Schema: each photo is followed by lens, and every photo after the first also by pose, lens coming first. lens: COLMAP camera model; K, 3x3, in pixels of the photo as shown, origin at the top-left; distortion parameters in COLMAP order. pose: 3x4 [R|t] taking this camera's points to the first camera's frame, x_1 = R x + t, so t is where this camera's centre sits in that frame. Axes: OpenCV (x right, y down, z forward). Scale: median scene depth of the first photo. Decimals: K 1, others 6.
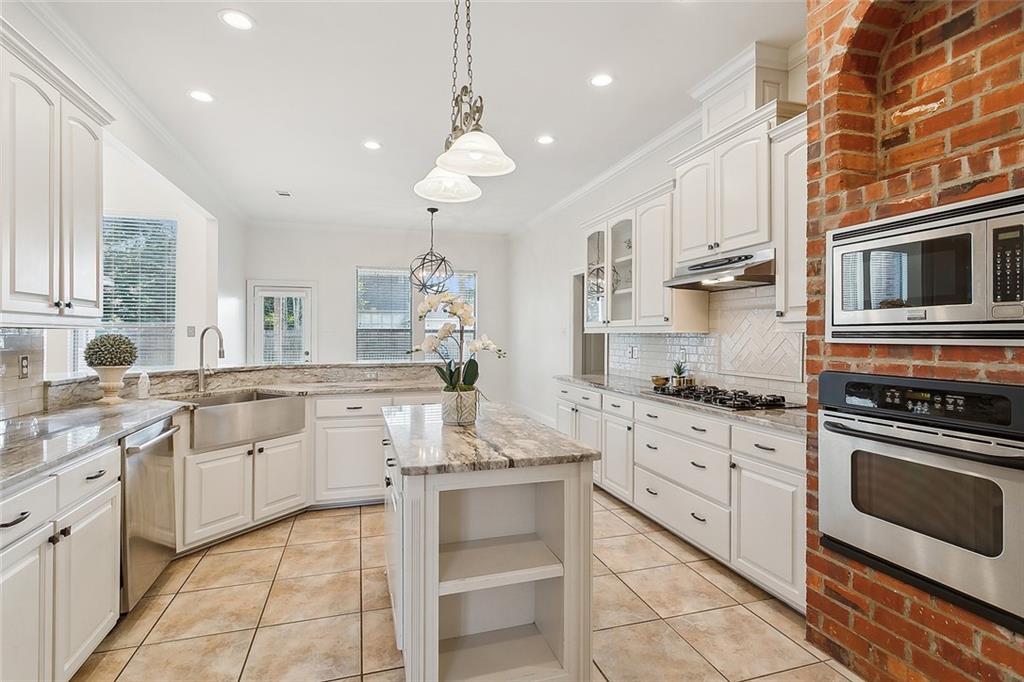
lens RADIAL K [[493.2, 0, 505.6], [0, 493.2, 334.7], [0, 0, 1]] dist [0.006458, 0.000724]
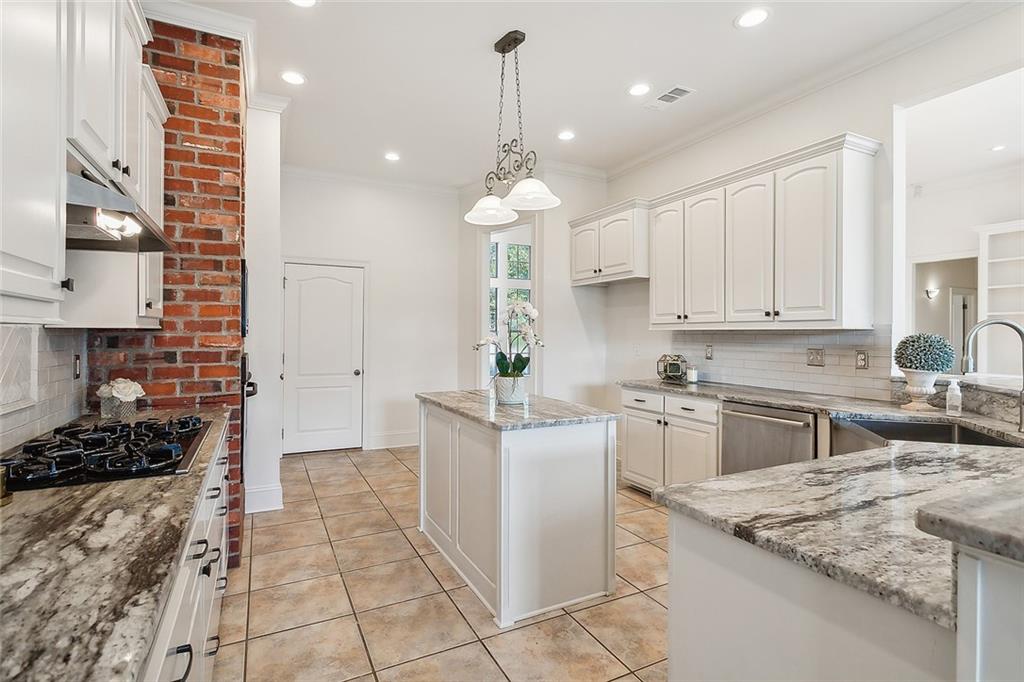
lens RADIAL K [[493.2, 0, 507.1], [0, 493.2, 337.5], [0, 0, 1]] dist [0.006458, 0.000724]
pose [[-0.984702, -0.009720, -0.173975, 0.114129], [-0.011075, 0.999915, 0.006822, 0.007731], [0.173893, 0.008644, -0.984727, 1.808808]]
